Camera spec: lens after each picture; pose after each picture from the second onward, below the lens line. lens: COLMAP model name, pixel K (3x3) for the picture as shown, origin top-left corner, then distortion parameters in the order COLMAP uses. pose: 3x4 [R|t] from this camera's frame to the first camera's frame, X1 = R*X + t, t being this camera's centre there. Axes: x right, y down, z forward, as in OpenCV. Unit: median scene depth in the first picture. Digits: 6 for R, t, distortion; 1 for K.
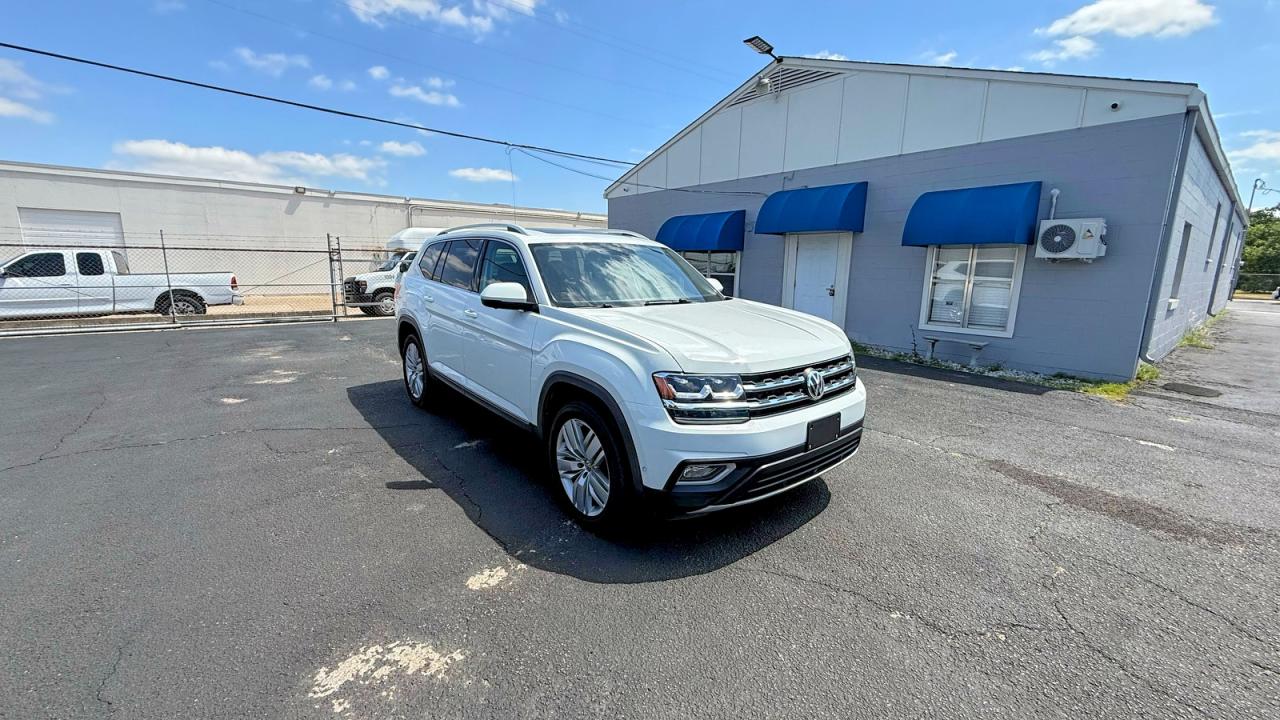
lens RADIAL K [[508.3, 0, 635.4], [0, 508.3, 358.9], [0, 0, 1]] dist [-0.002354, -0.000591]
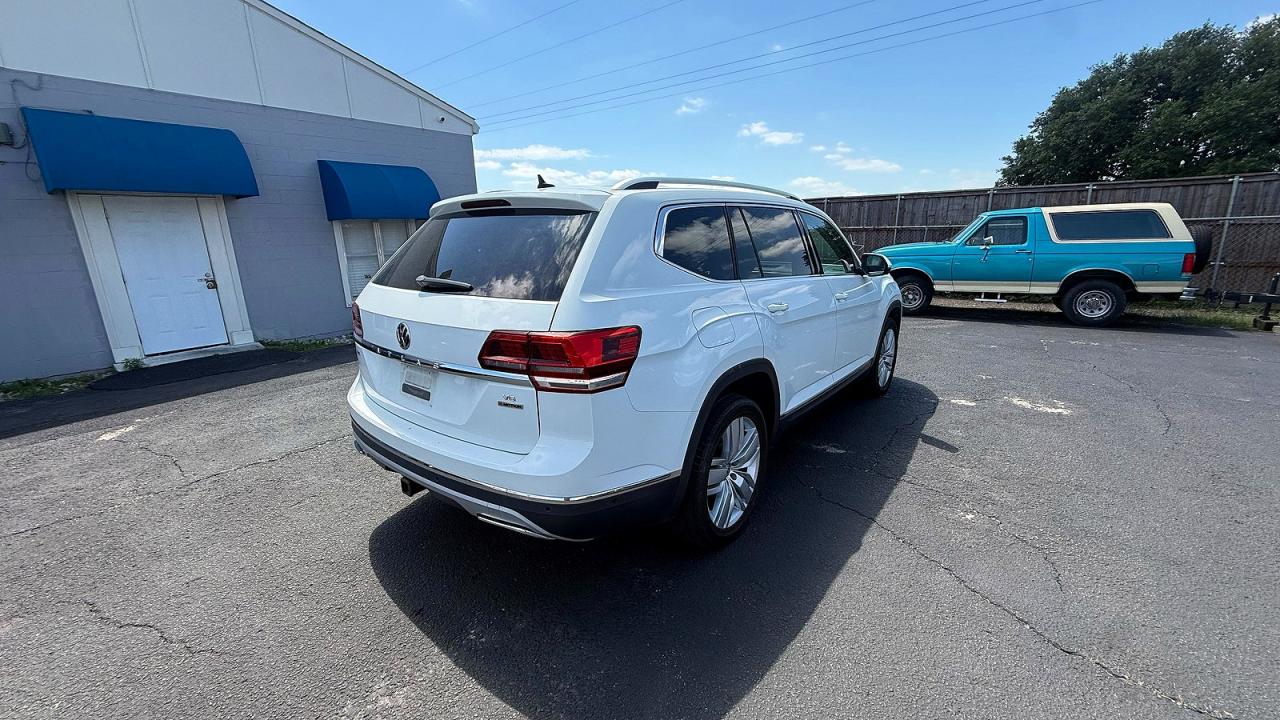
lens RADIAL K [[508.3, 0, 631.2], [0, 508.3, 362.6], [0, 0, 1]] dist [-0.002354, -0.000591]
pose [[-0.198563, -0.253084, 0.946848, -1.064453], [0.199362, 0.935457, 0.291847, -0.296850], [-0.959597, 0.246716, -0.135292, 1.425630]]
